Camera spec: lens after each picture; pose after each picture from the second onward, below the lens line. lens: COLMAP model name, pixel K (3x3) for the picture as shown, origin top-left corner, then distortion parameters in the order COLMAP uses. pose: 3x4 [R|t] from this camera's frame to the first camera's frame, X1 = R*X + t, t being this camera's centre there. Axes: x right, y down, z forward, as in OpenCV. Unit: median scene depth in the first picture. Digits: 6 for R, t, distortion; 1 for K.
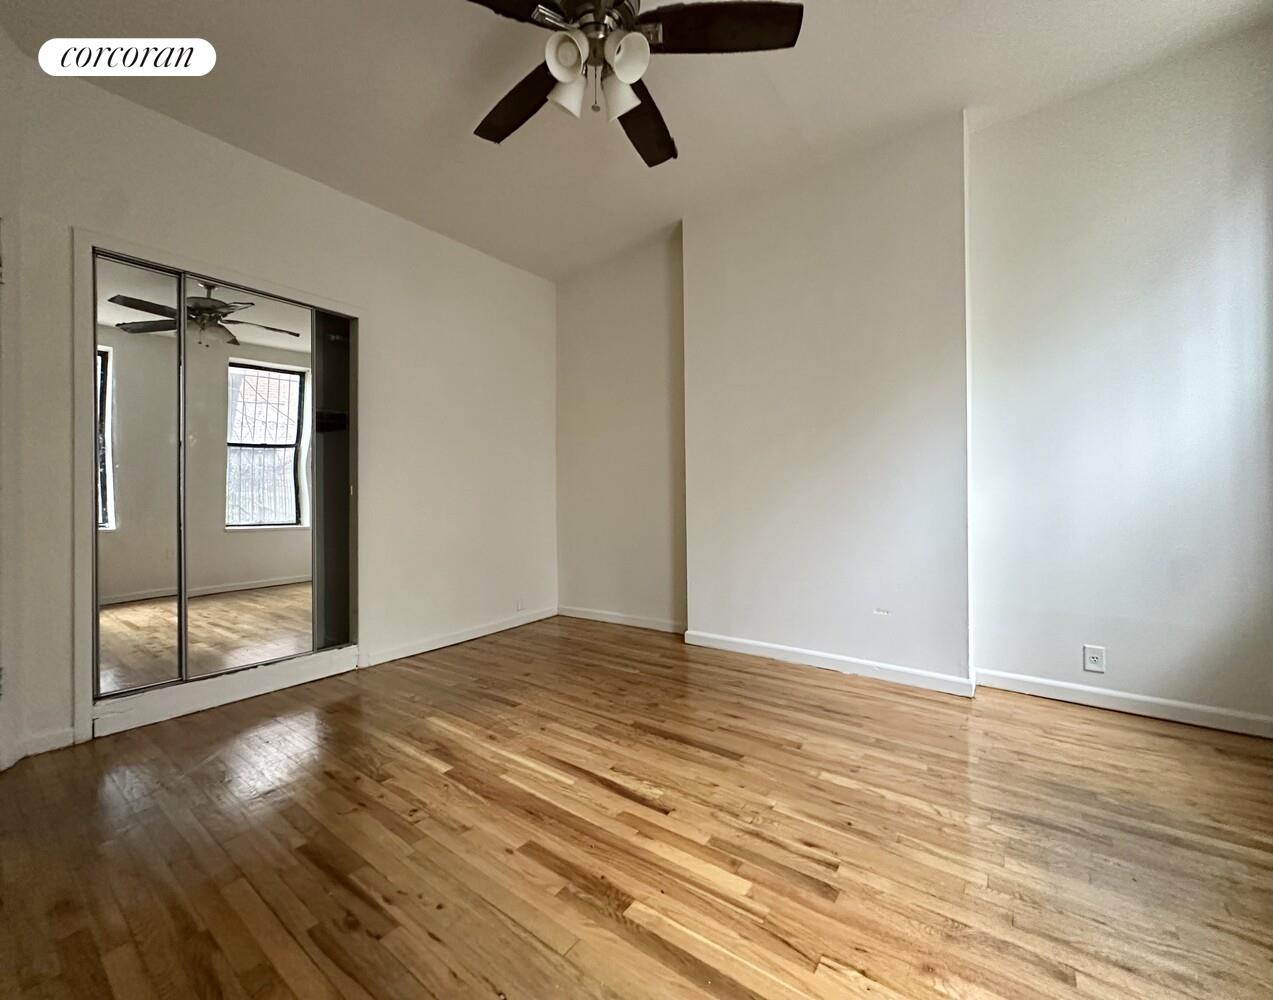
lens RADIAL K [[522.5, 0, 601.6], [0, 522.5, 497.1], [0, 0, 1]] dist [-0.005247, 0.000807]
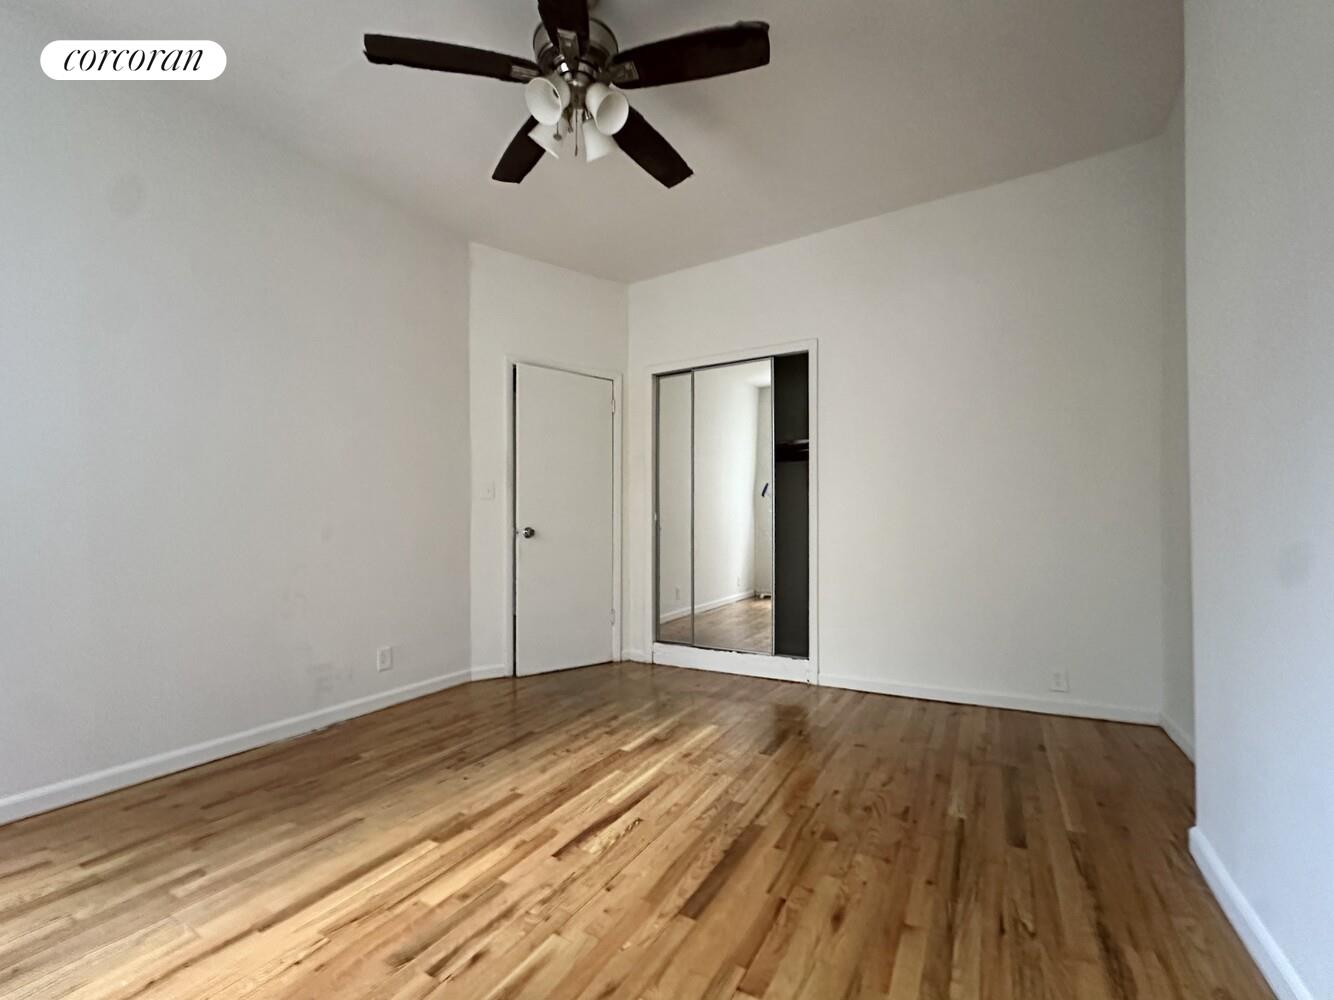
lens RADIAL K [[561.0, 0, 662.8], [0, 561.0, 508.0], [0, 0, 1]] dist [-0.006856, 0.000302]
pose [[0.157627, -0.018973, -0.987316, 0.987564], [0.009261, 0.999800, -0.017734, -0.012262], [0.987455, -0.006348, 0.157771, 0.864742]]
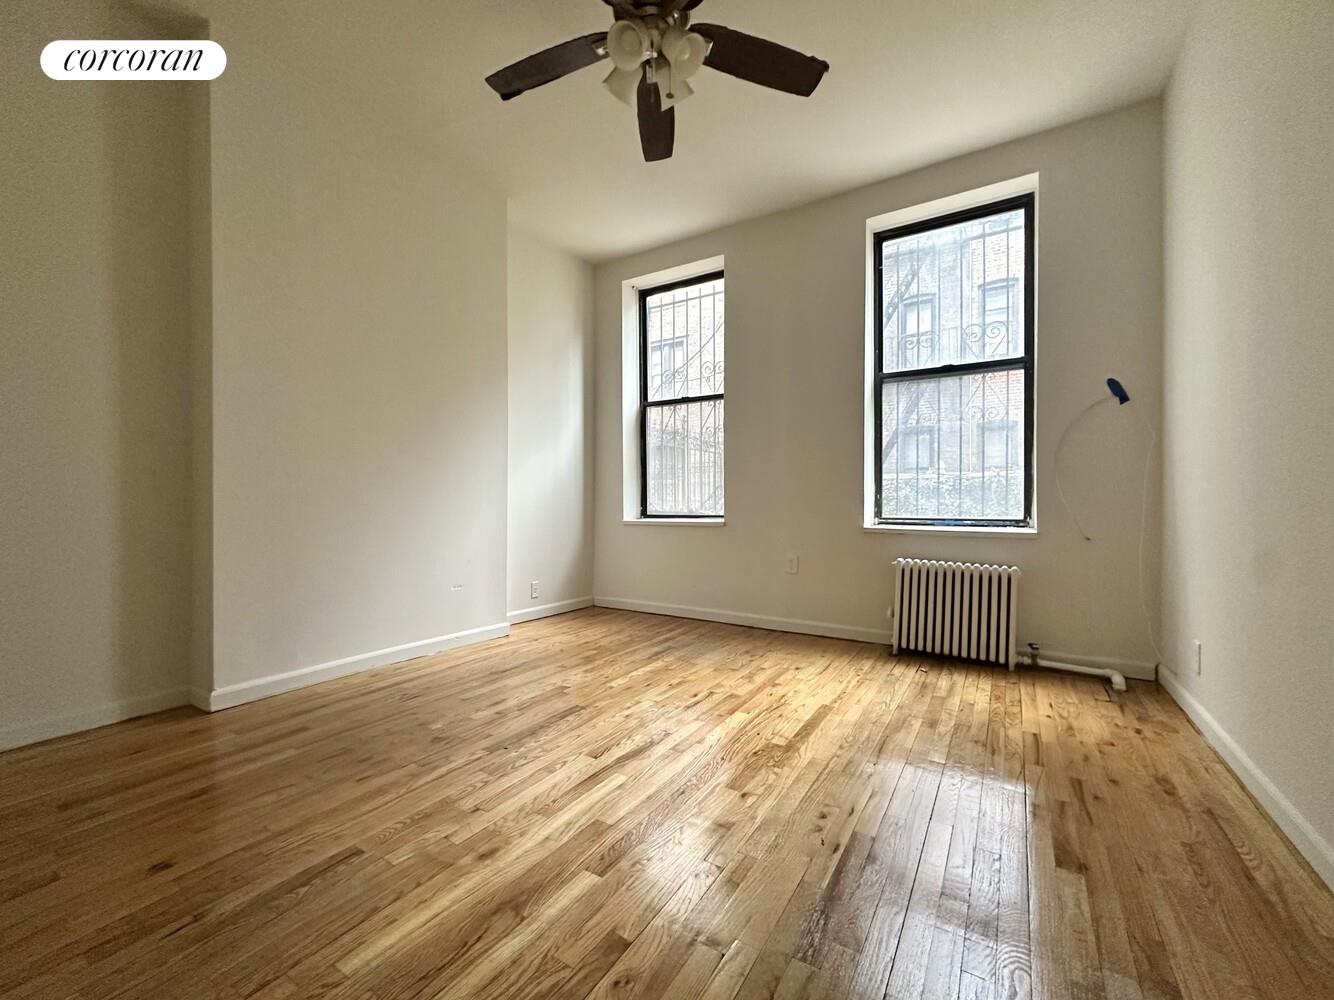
lens RADIAL K [[561.0, 0, 666.0], [0, 561.0, 503.1], [0, 0, 1]] dist [-0.006856, 0.000302]
pose [[-0.115629, 0.002284, 0.993290, -0.975666], [-0.003449, 0.999990, -0.002701, 0.060505], [-0.993286, -0.003738, -0.115620, 0.966740]]
